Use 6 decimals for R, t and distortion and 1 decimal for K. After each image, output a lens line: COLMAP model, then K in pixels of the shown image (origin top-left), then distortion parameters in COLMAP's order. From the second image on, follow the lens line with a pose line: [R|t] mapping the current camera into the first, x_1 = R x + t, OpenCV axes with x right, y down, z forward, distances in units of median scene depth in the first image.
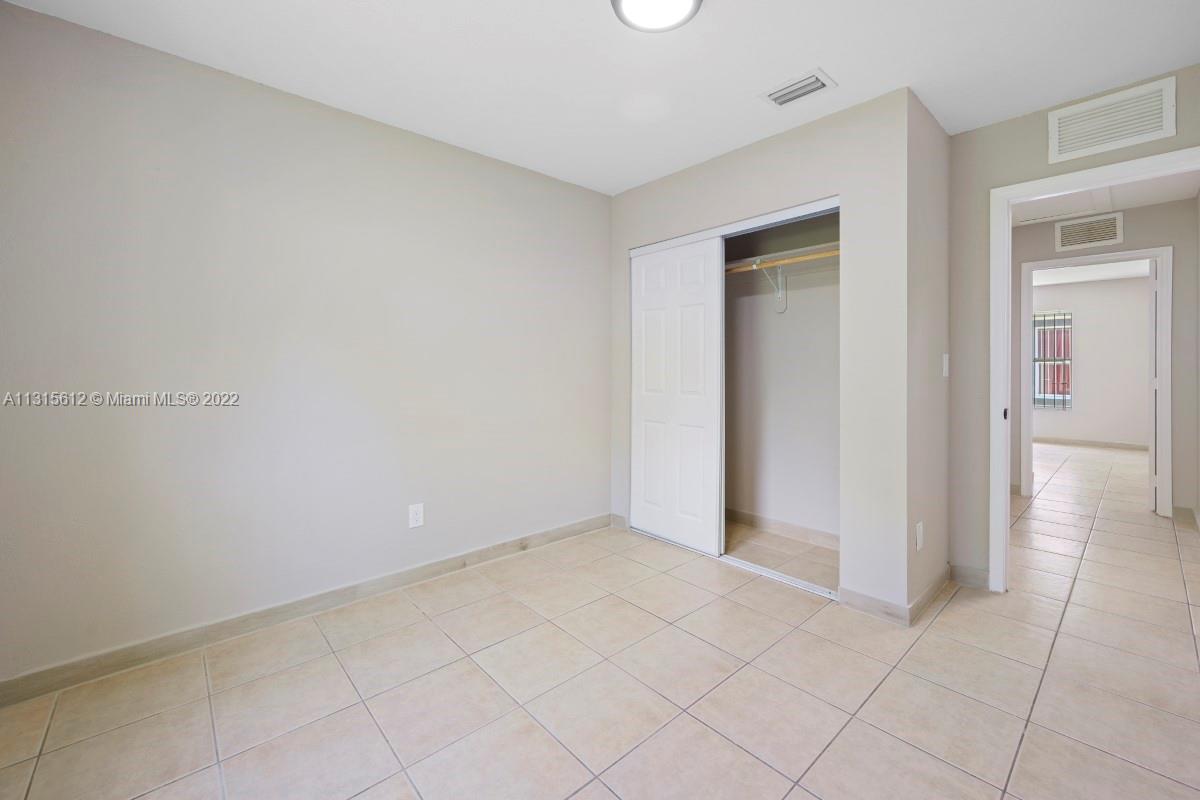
lens RADIAL K [[486.9, 0, 620.9], [0, 486.9, 373.3], [0, 0, 1]] dist [0.000900, 0.000450]
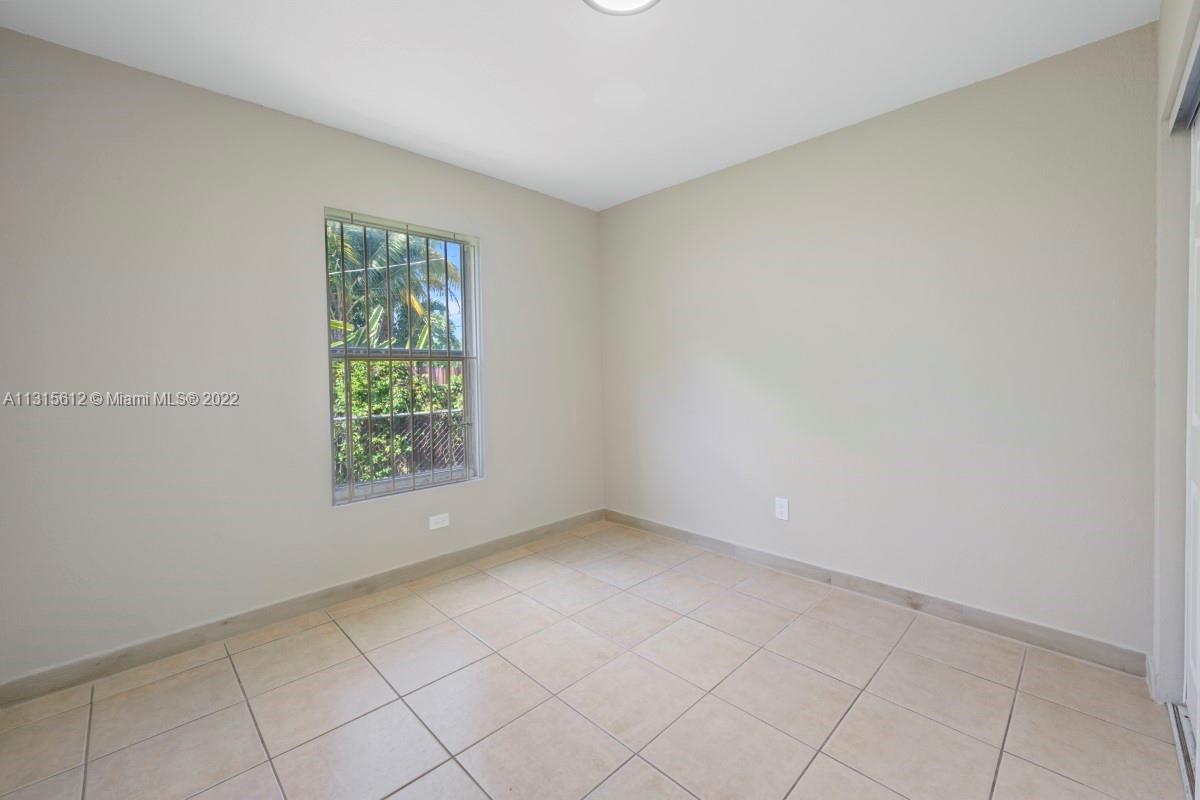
lens RADIAL K [[486.7, 0, 600.0], [0, 486.7, 400.0], [0, 0, 1]] dist [-0.000010, 0.000066]
pose [[0.024173, 0.061137, -0.997837, 0.823614], [0.004763, 0.998110, 0.061269, -0.021470], [0.999696, -0.006234, 0.023836, 0.754698]]
